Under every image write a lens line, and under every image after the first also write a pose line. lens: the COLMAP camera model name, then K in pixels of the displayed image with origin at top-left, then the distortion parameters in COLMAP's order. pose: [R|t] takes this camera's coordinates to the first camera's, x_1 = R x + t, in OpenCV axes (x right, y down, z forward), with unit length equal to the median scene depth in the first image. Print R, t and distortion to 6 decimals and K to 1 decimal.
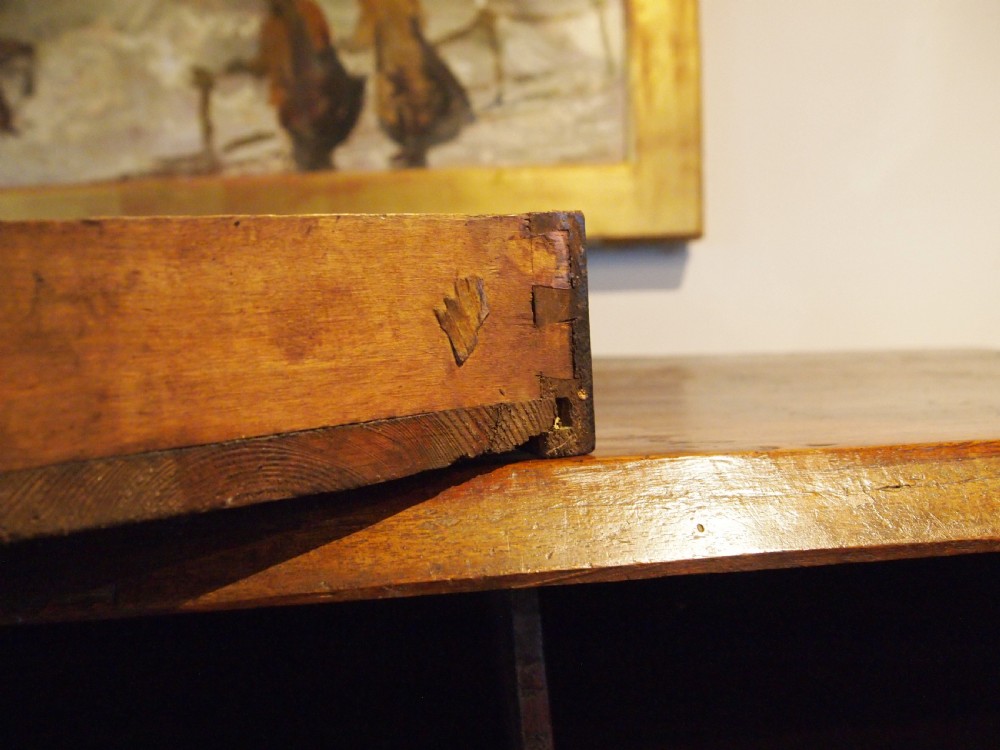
lens RADIAL K [[775.3, 0, 500.0], [0, 775.3, 375.0], [0, 0, 1]] dist [-0.057269, -0.003133]
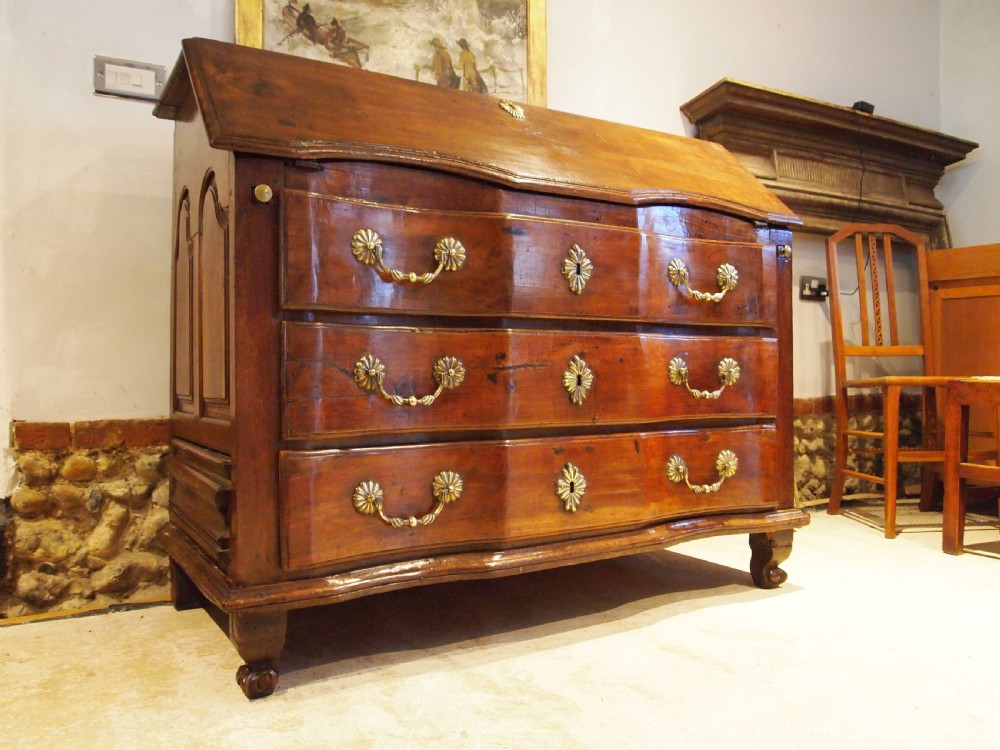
lens RADIAL K [[799.0, 0, 506.8], [0, 799.0, 377.3], [0, 0, 1]] dist [-0.052246, 0.007592]
pose [[0.901979, 0.028367, 0.430847, -1.455727], [0.020075, 0.994005, -0.107472, 1.298792], [-0.431313, 0.105587, 0.896003, -2.067058]]
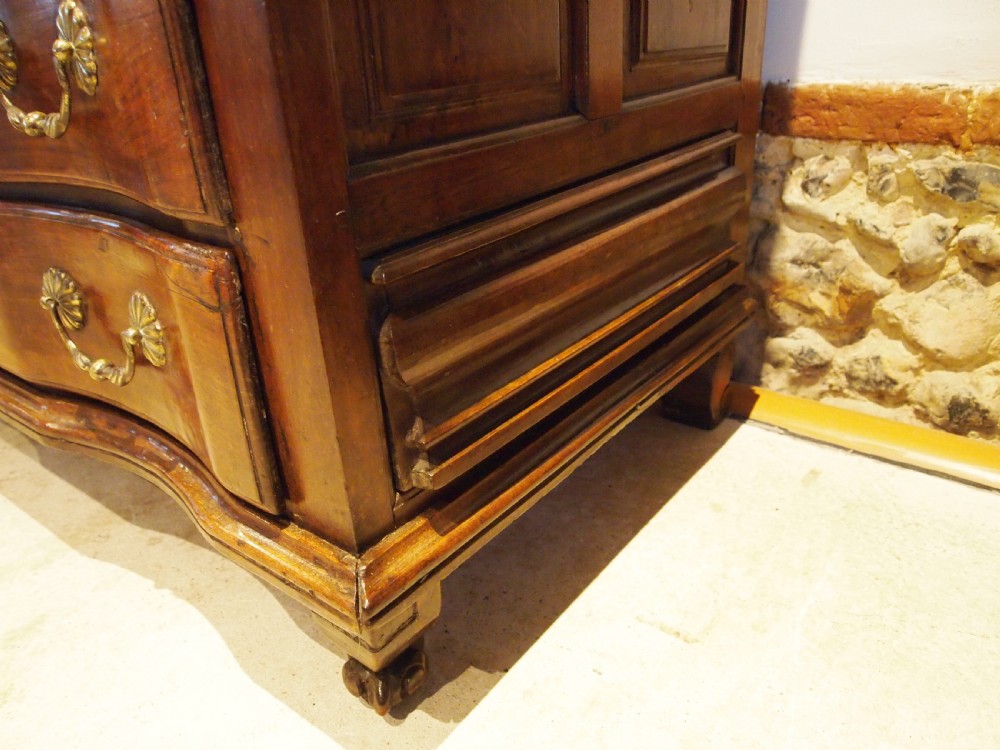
lens RADIAL K [[799.0, 0, 506.8], [0, 799.0, 377.3], [0, 0, 1]] dist [-0.052246, 0.007592]
pose [[0.725968, 0.291726, -0.622789, 1.311682], [-0.041238, 0.922410, 0.384004, 0.983740], [0.686491, -0.253092, 0.681670, -0.296385]]
